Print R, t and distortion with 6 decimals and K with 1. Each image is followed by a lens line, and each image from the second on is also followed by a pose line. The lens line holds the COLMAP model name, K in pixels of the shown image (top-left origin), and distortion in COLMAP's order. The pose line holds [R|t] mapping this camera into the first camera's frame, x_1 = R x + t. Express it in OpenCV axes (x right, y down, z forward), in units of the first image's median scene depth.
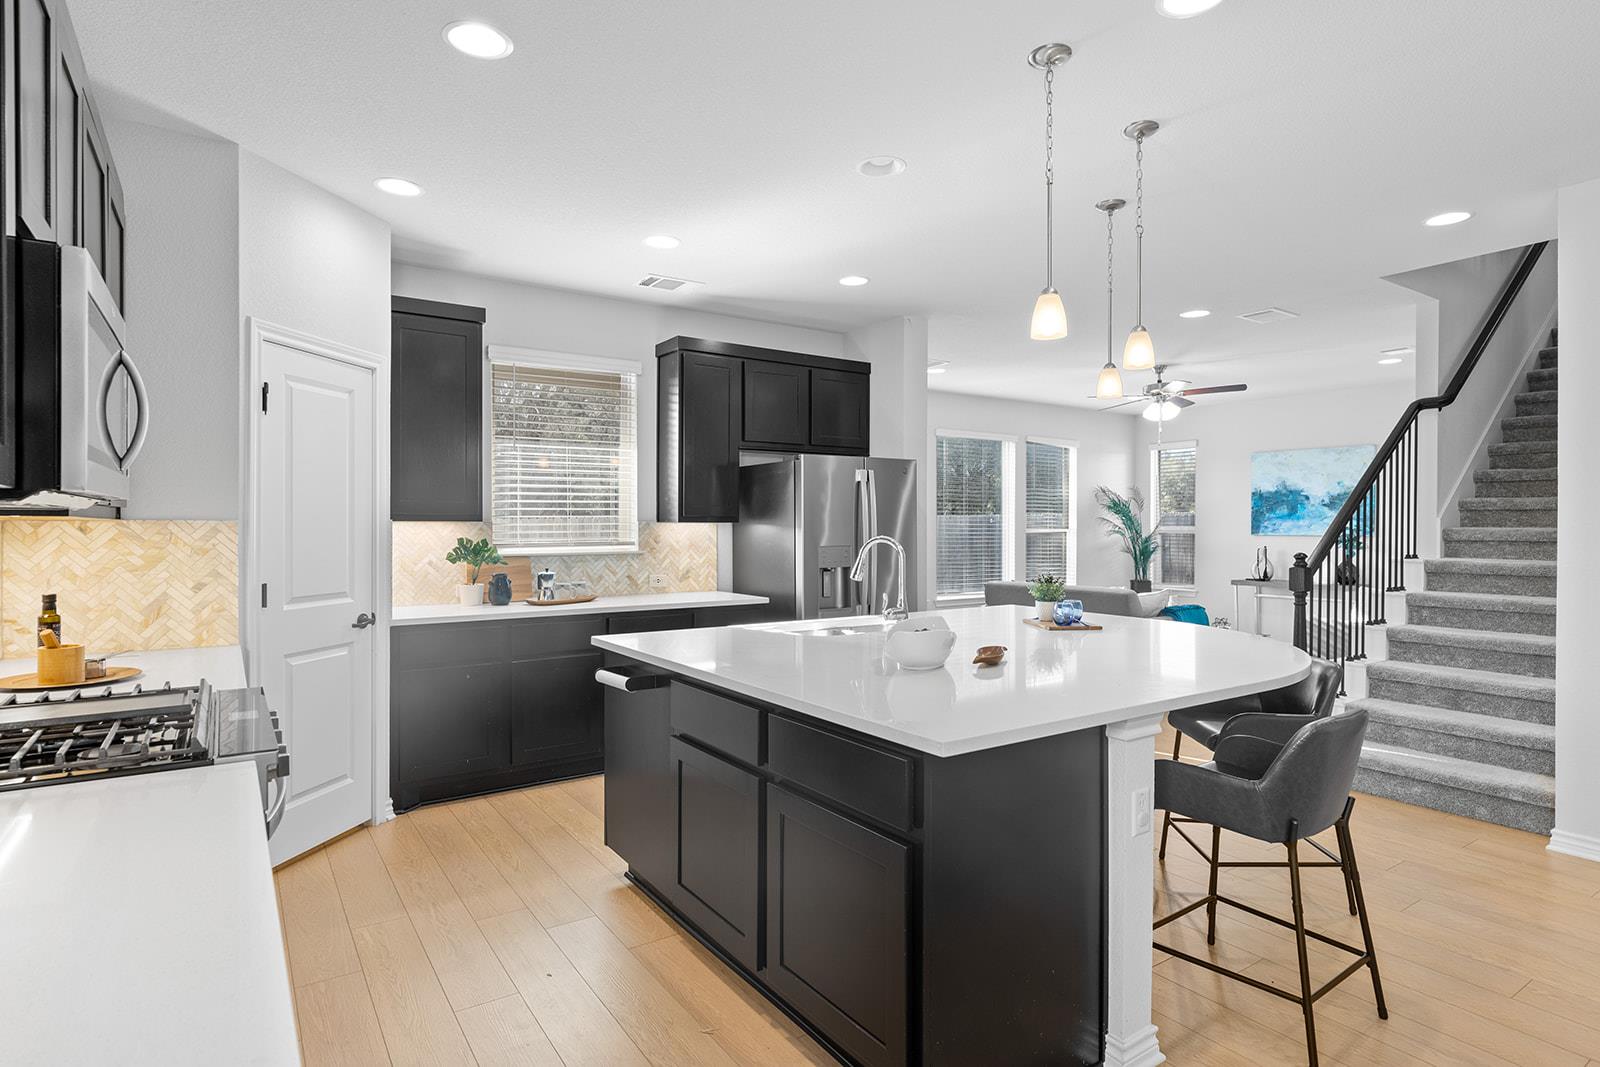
lens RADIAL K [[847.9, 0, 799.0], [0, 847.9, 527.8], [0, 0, 1]] dist [0.001261, 0.000010]
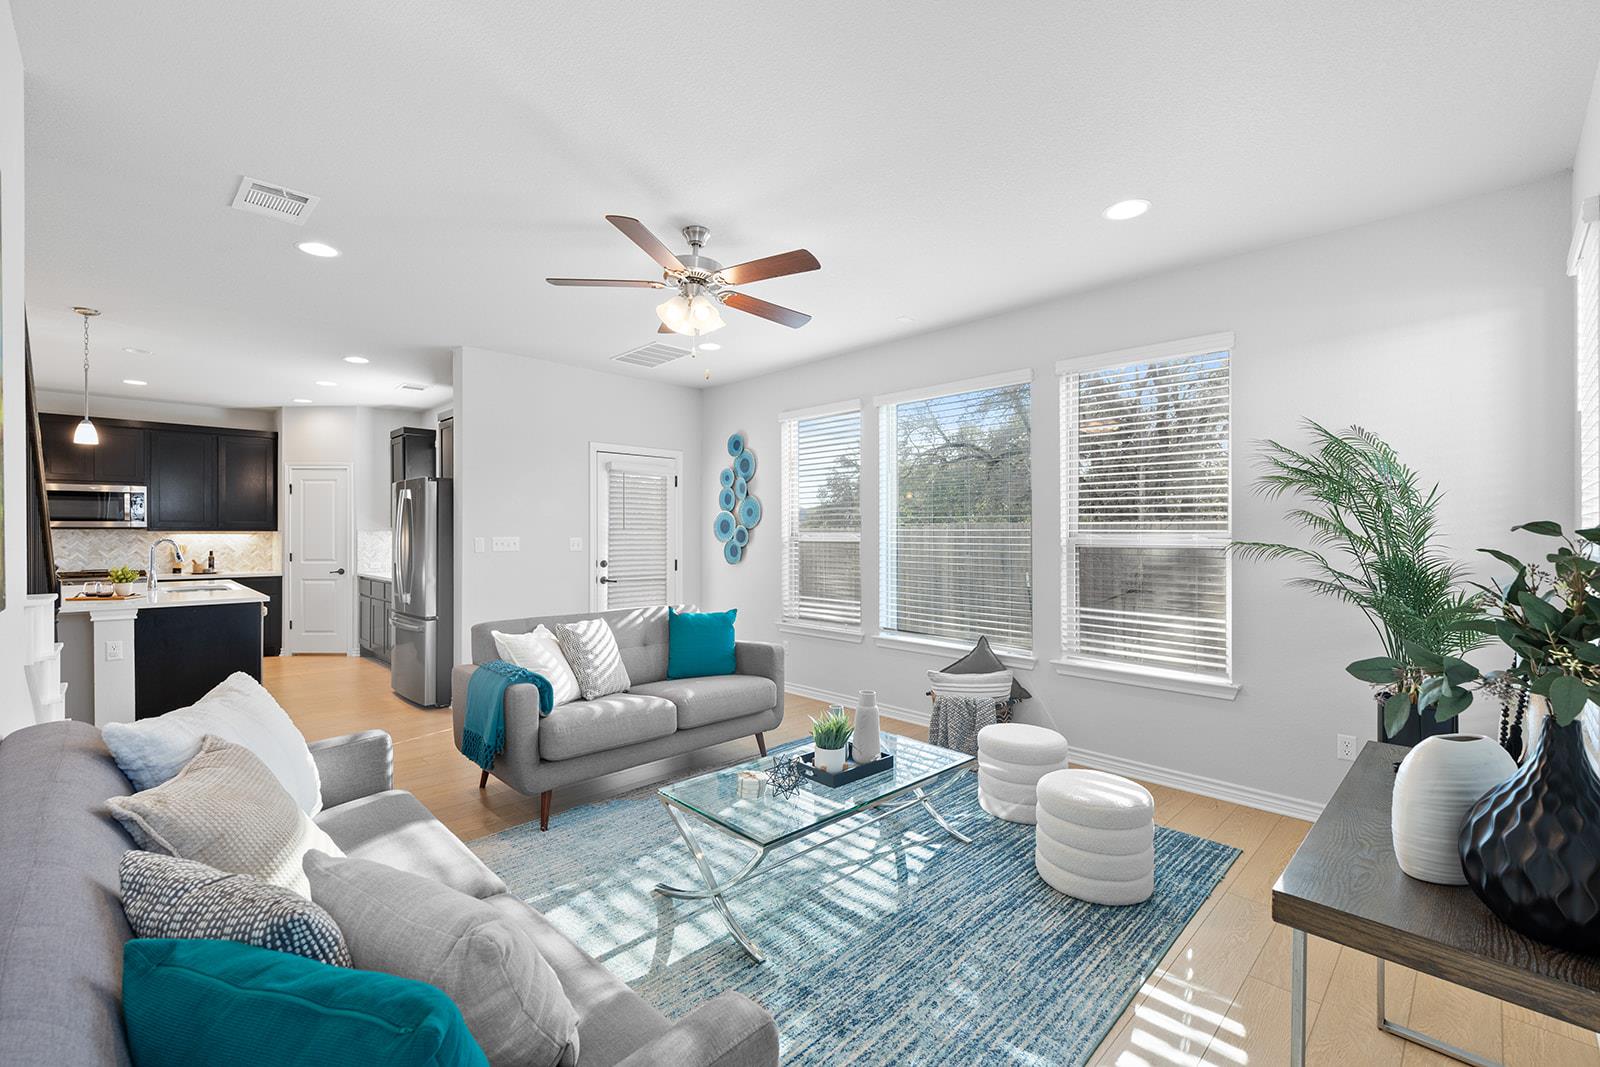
lens RADIAL K [[679.5, 0, 789.5], [0, 679.5, 535.0], [0, 0, 1]] dist [-0.002264, -0.000231]
pose [[0.166194, 0.000911, -0.986093, 0.599162], [-0.002236, 0.999997, 0.000547, -0.000348], [0.986091, 0.002114, 0.166196, 0.707075]]
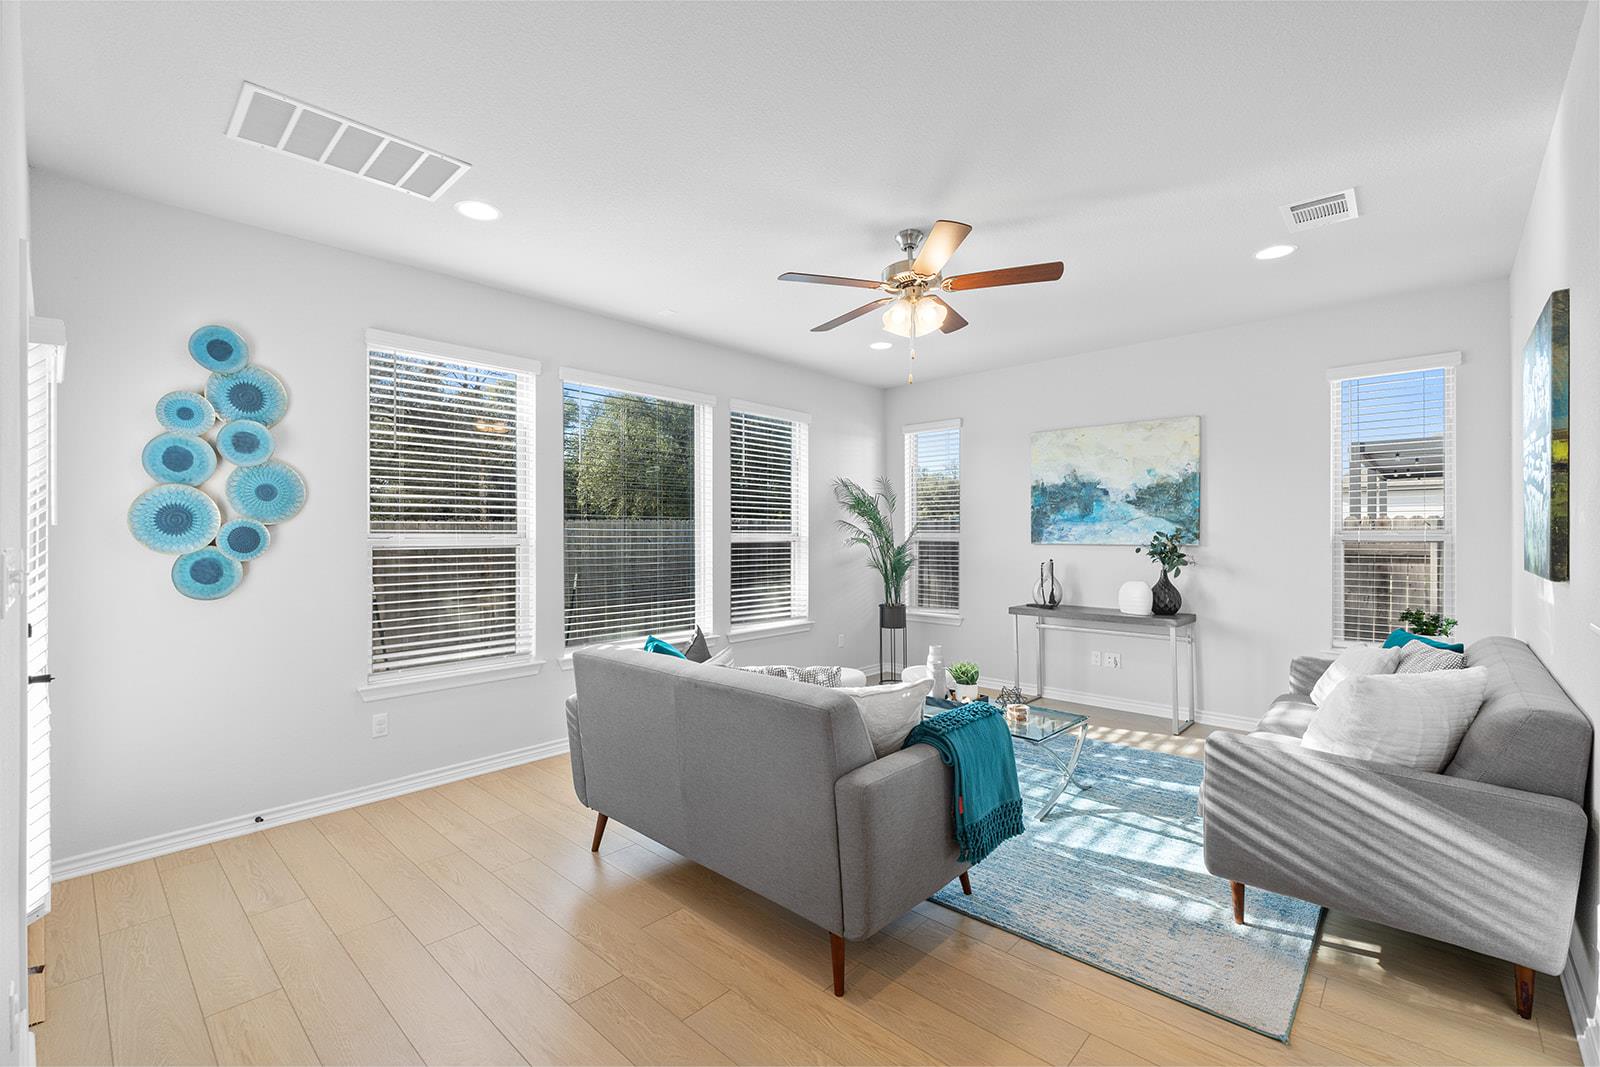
lens RADIAL K [[693.9, 0, 802.9], [0, 693.9, 531.0], [0, 0, 1]] dist [-0.004676, -0.000148]
pose [[0.972466, -0.001769, 0.233037, 0.187203], [0.002915, 0.999985, -0.004576, -0.000455], [-0.233026, 0.005130, 0.972457, 0.431423]]
